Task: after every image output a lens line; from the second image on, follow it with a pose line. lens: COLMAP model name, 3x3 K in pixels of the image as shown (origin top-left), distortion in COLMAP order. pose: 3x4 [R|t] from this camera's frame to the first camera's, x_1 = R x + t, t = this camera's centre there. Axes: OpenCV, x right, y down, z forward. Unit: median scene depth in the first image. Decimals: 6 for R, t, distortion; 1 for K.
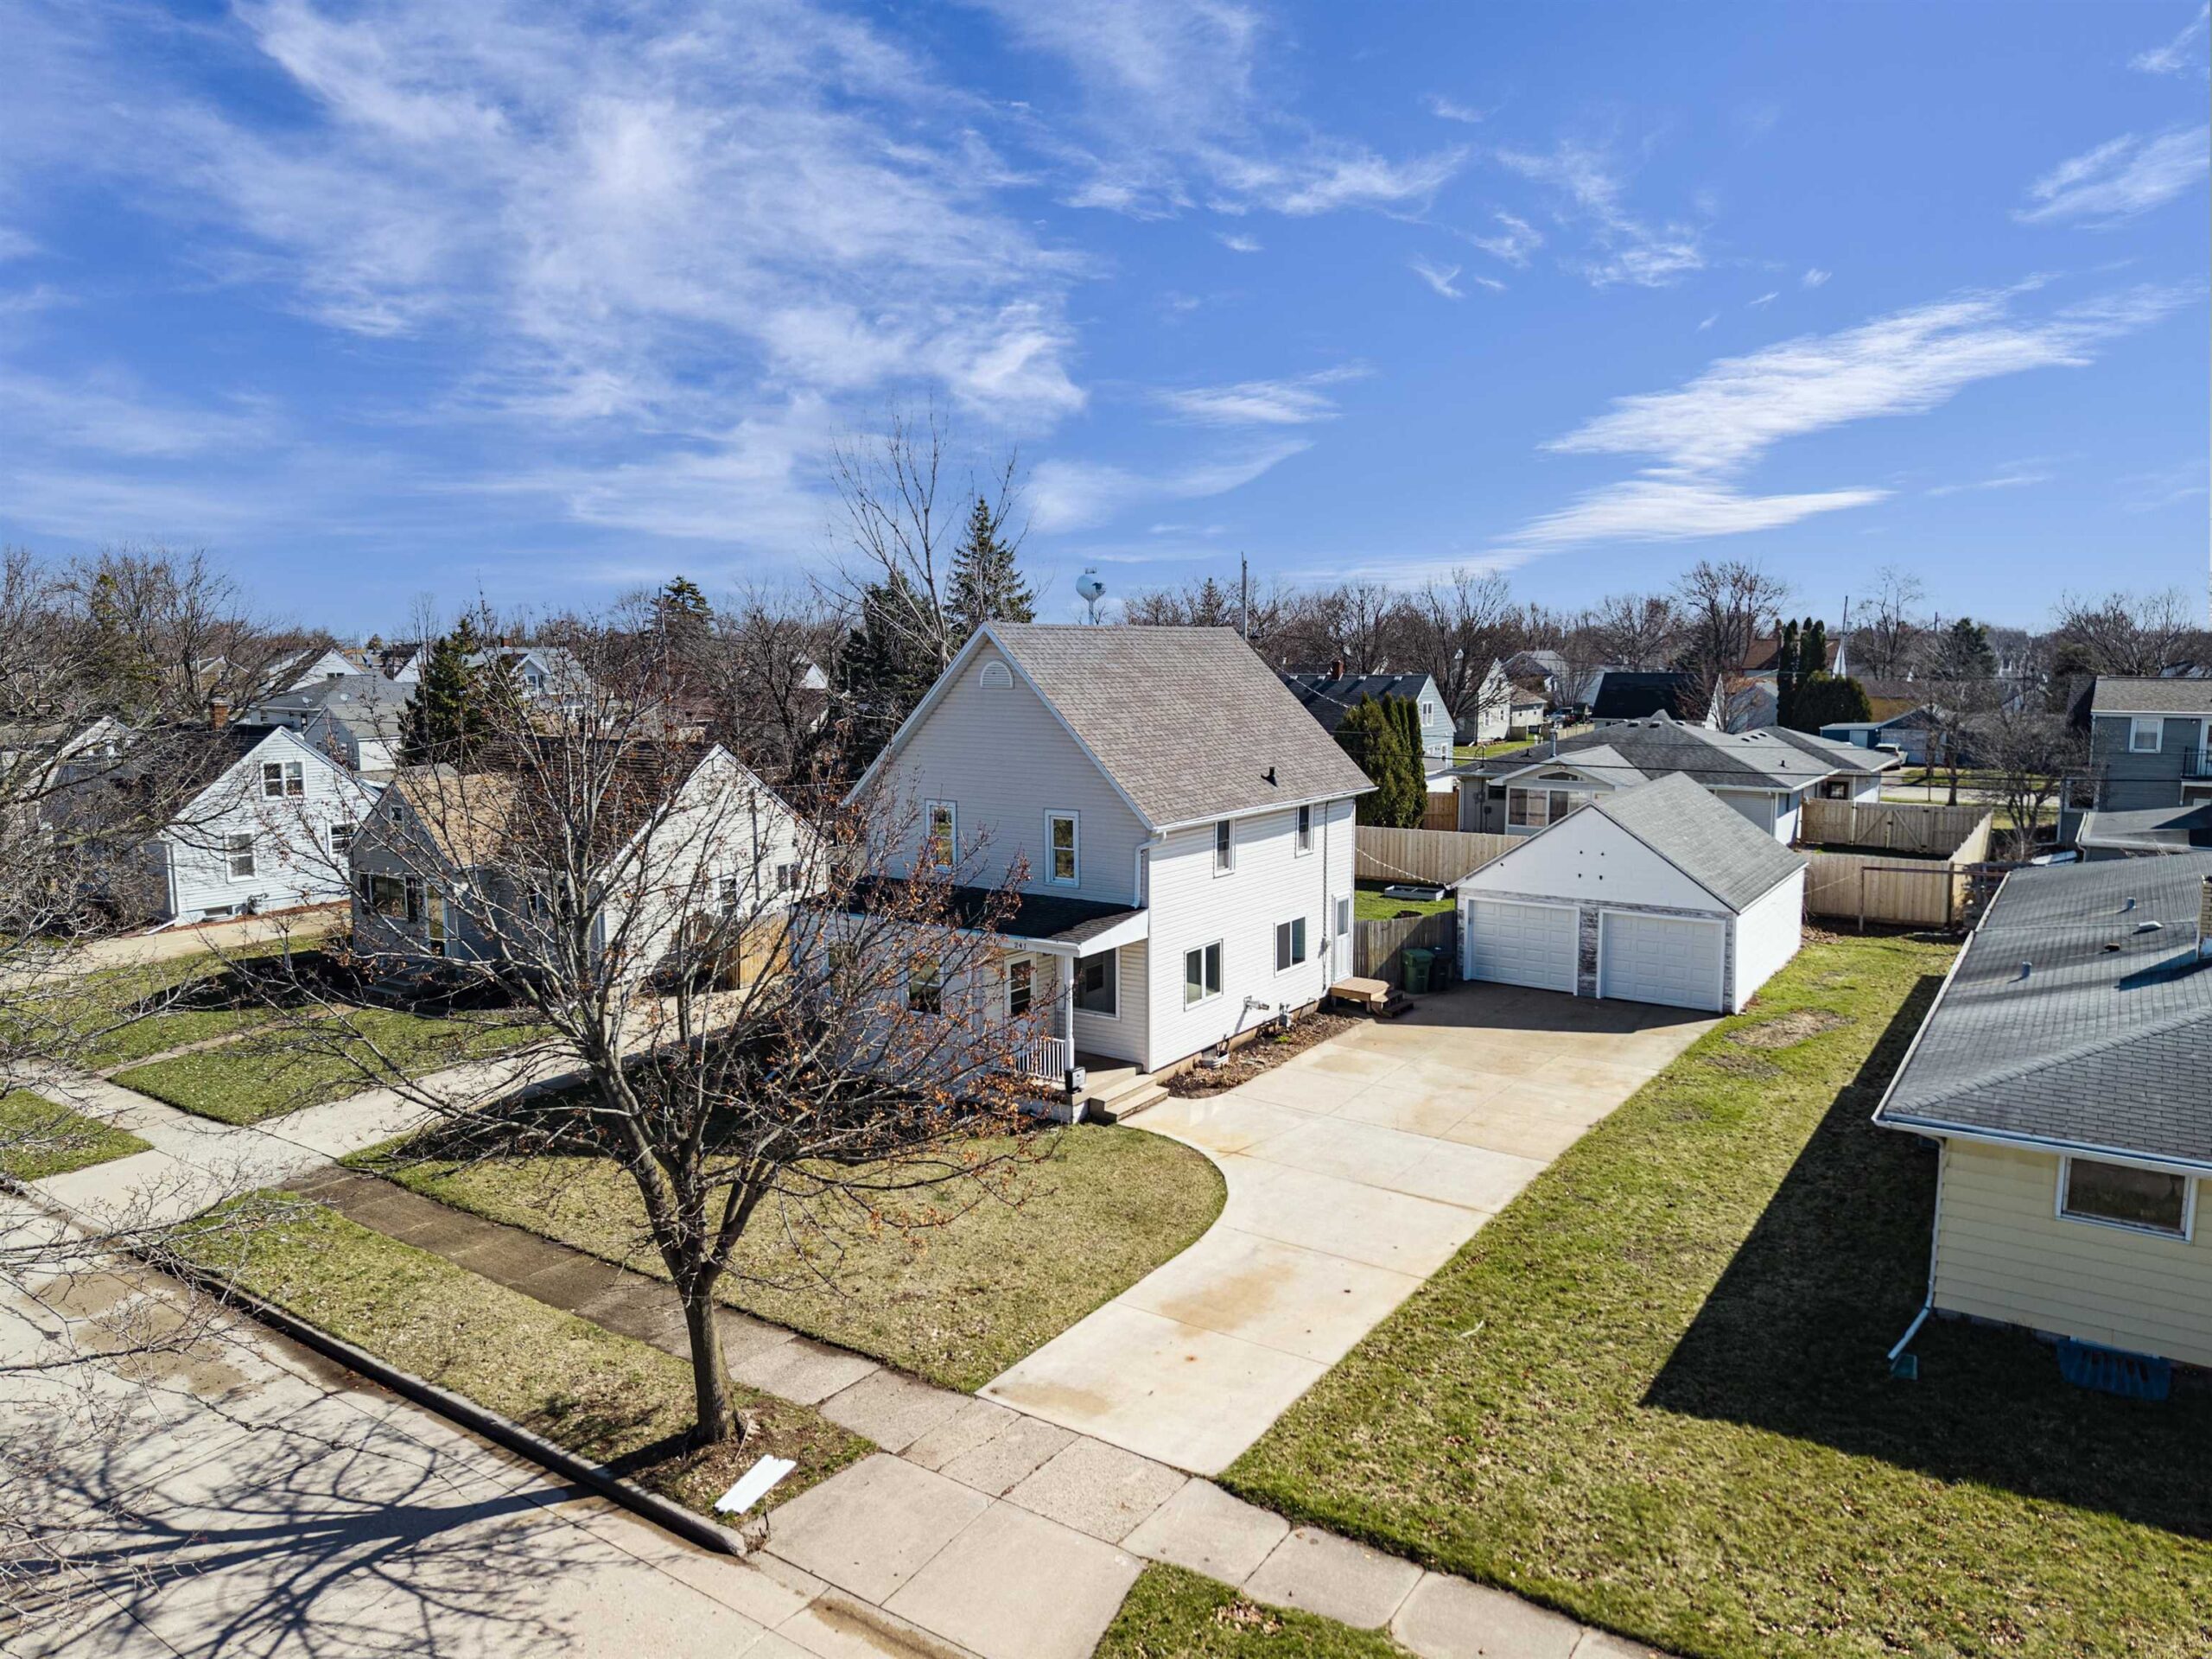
lens RADIAL K [[1473.8, 0, 1106.0], [0, 1473.8, 829.5], [0, 0, 1]] dist [0.053703, -0.079771]
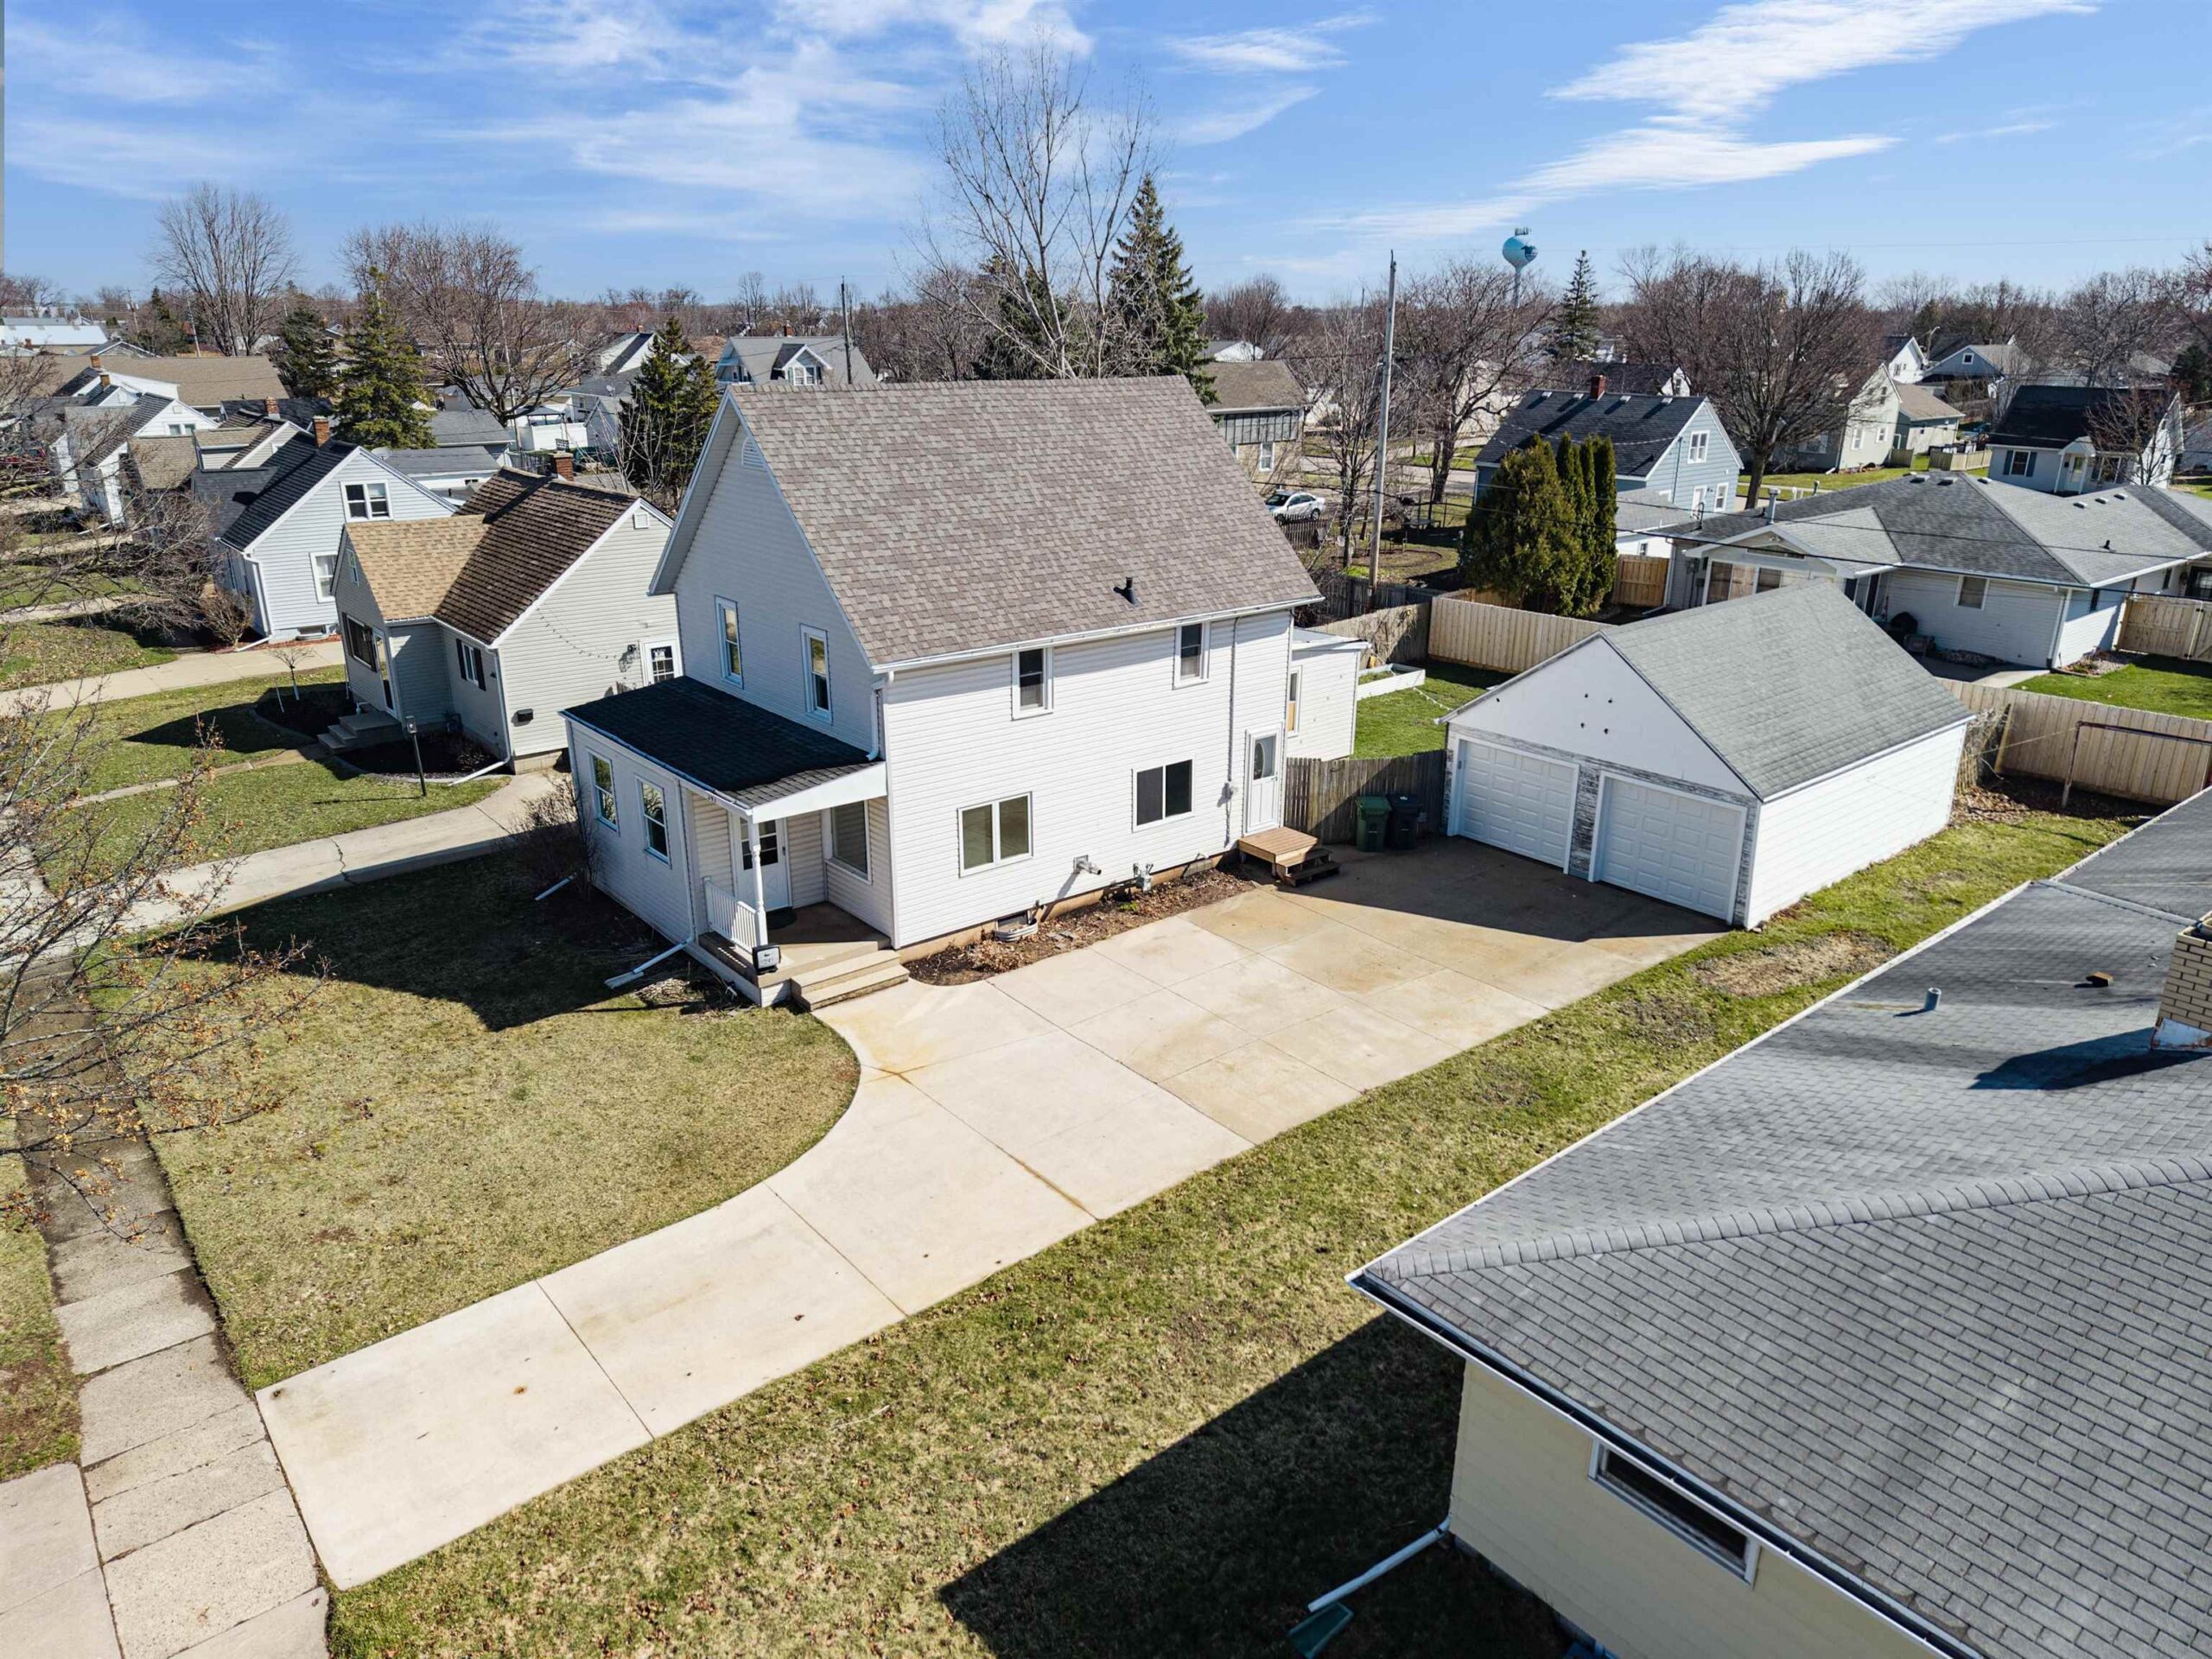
lens RADIAL K [[1480.6, 0, 1106.0], [0, 1480.6, 829.5], [0, 0, 1]] dist [0.035508, -0.036989]
pose [[0.960653, 0.096945, -0.260283, 0.337500], [-0.040549, 0.976020, 0.213869, -0.083622], [0.274775, -0.194900, 0.941548, 0.226023]]
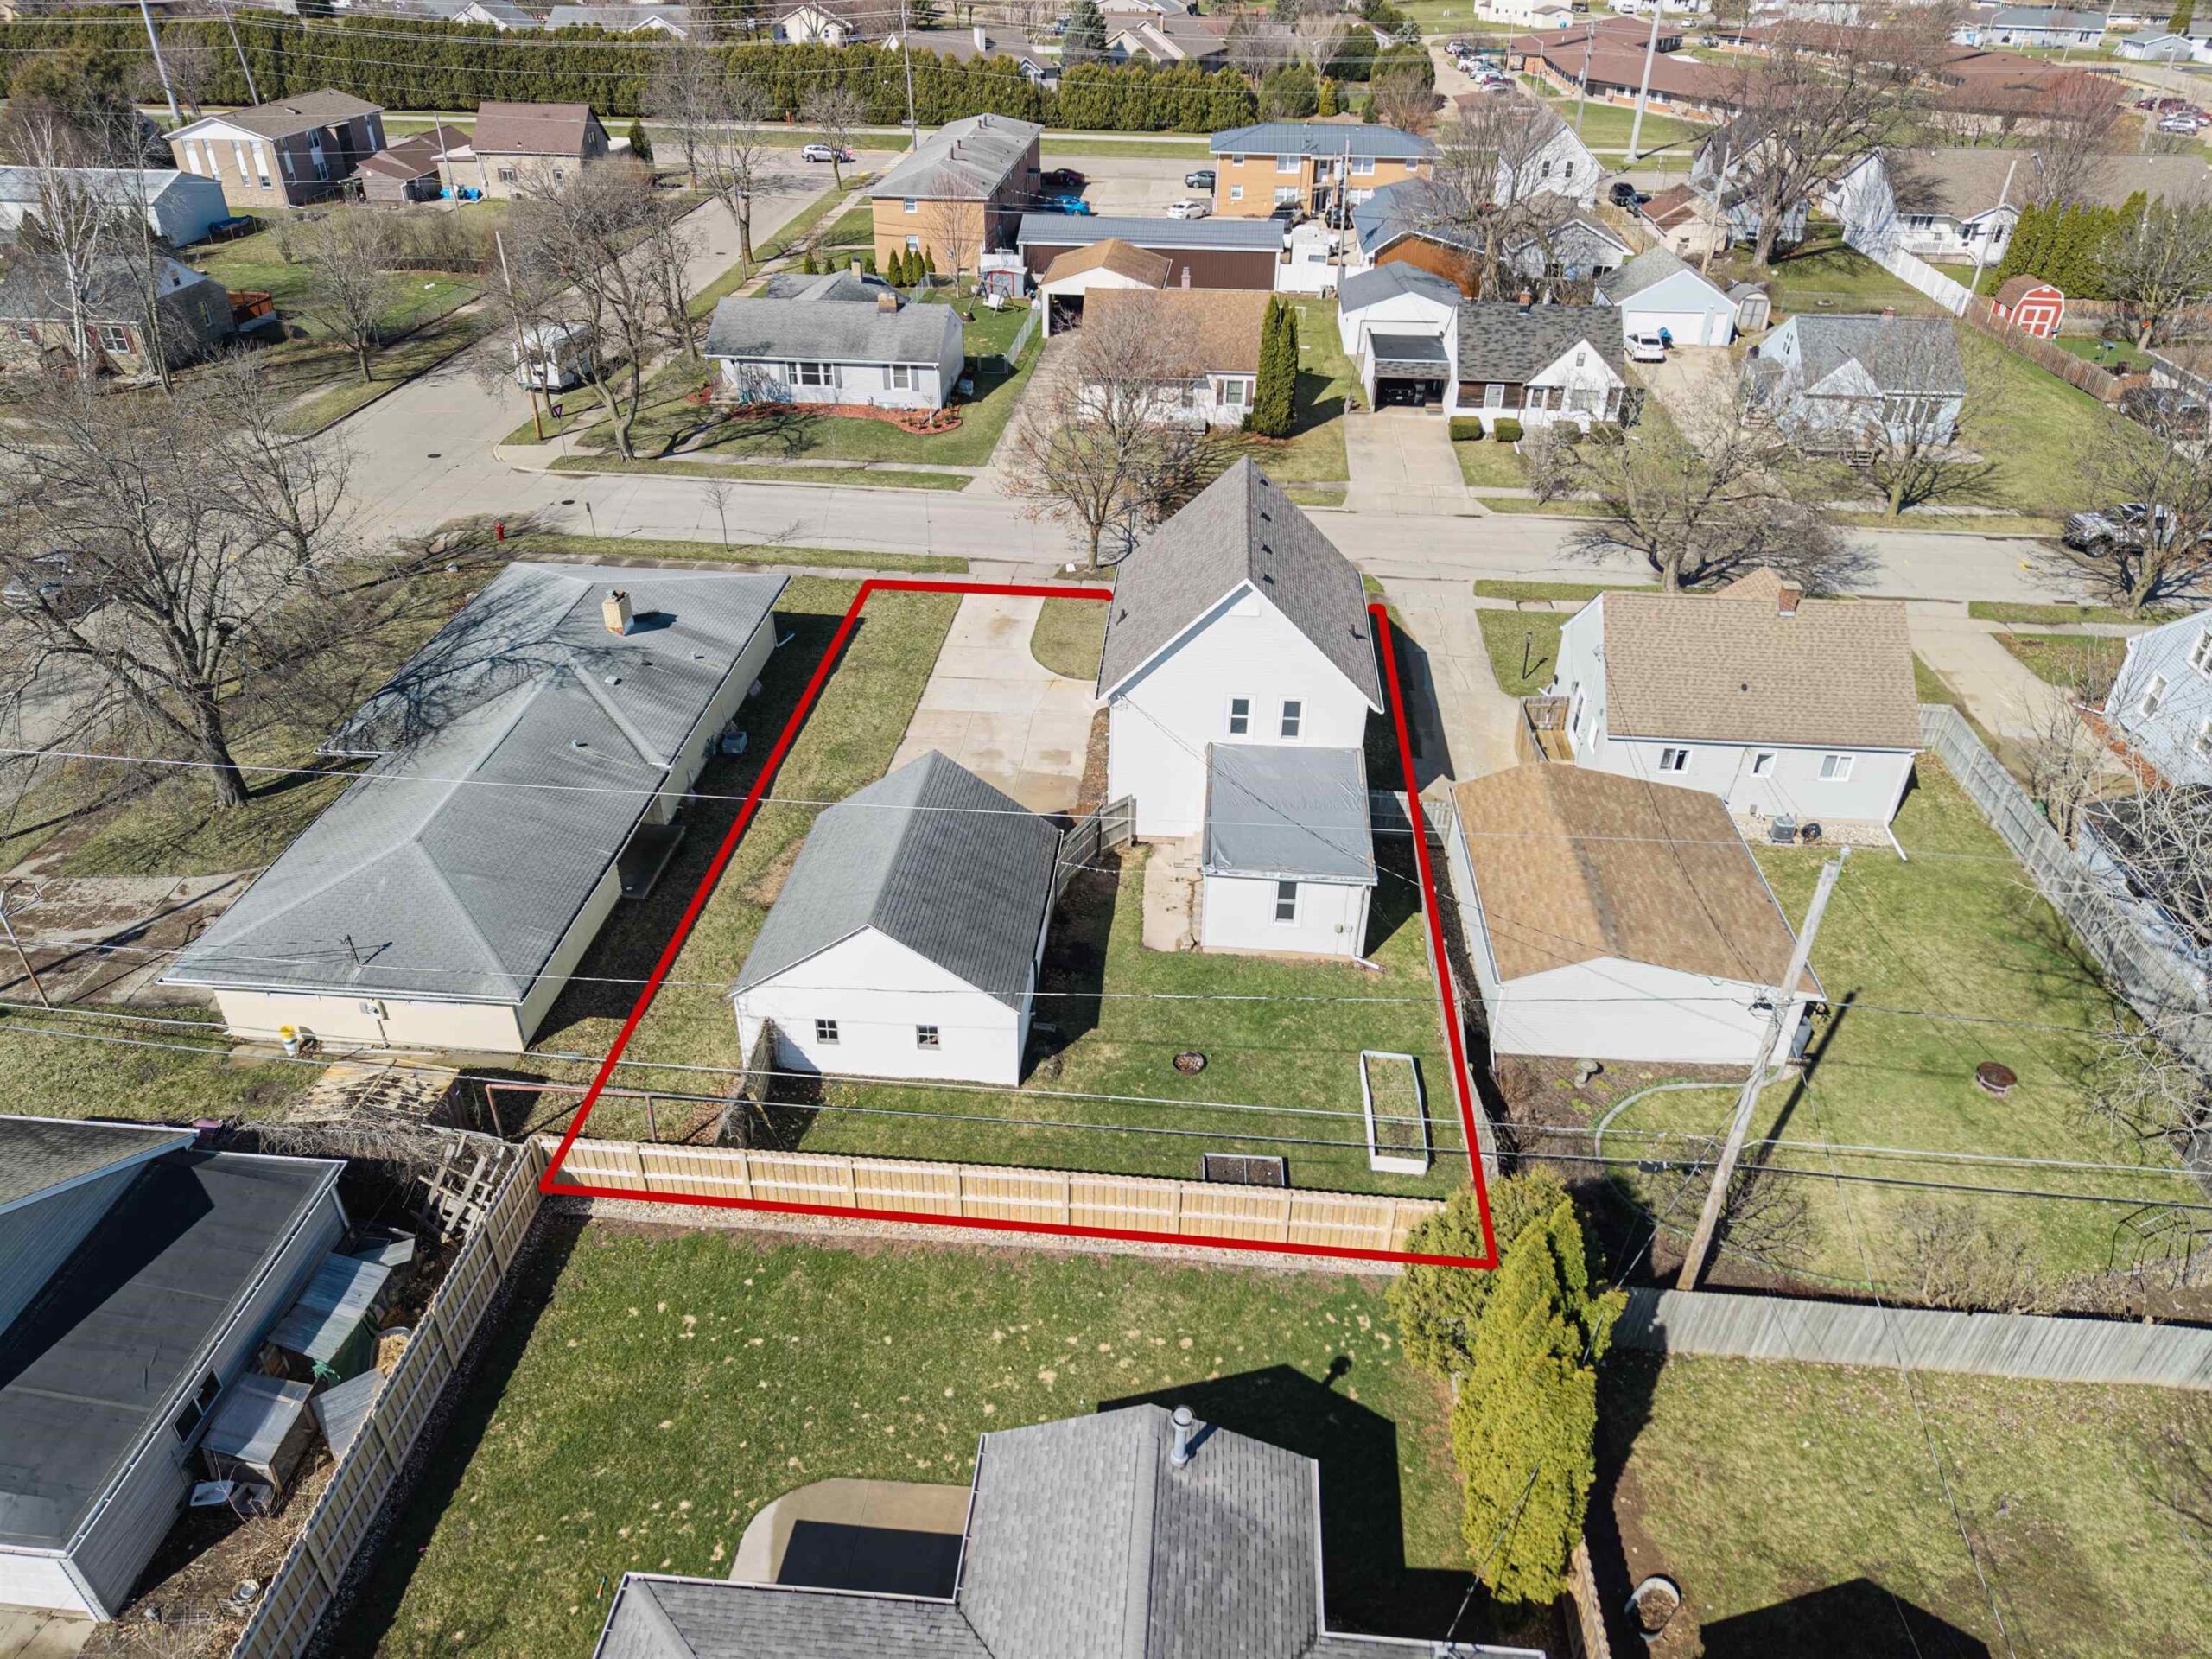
lens RADIAL K [[1450.5, 0, 1110.3], [0, 1450.5, 875.0], [0, 0, 1]] dist [0.006955, -0.005403]
pose [[-0.864699, 0.279680, -0.417223, 0.807993], [-0.072383, 0.752588, 0.654501, -0.789109], [0.497048, 0.596147, -0.630518, 2.110465]]
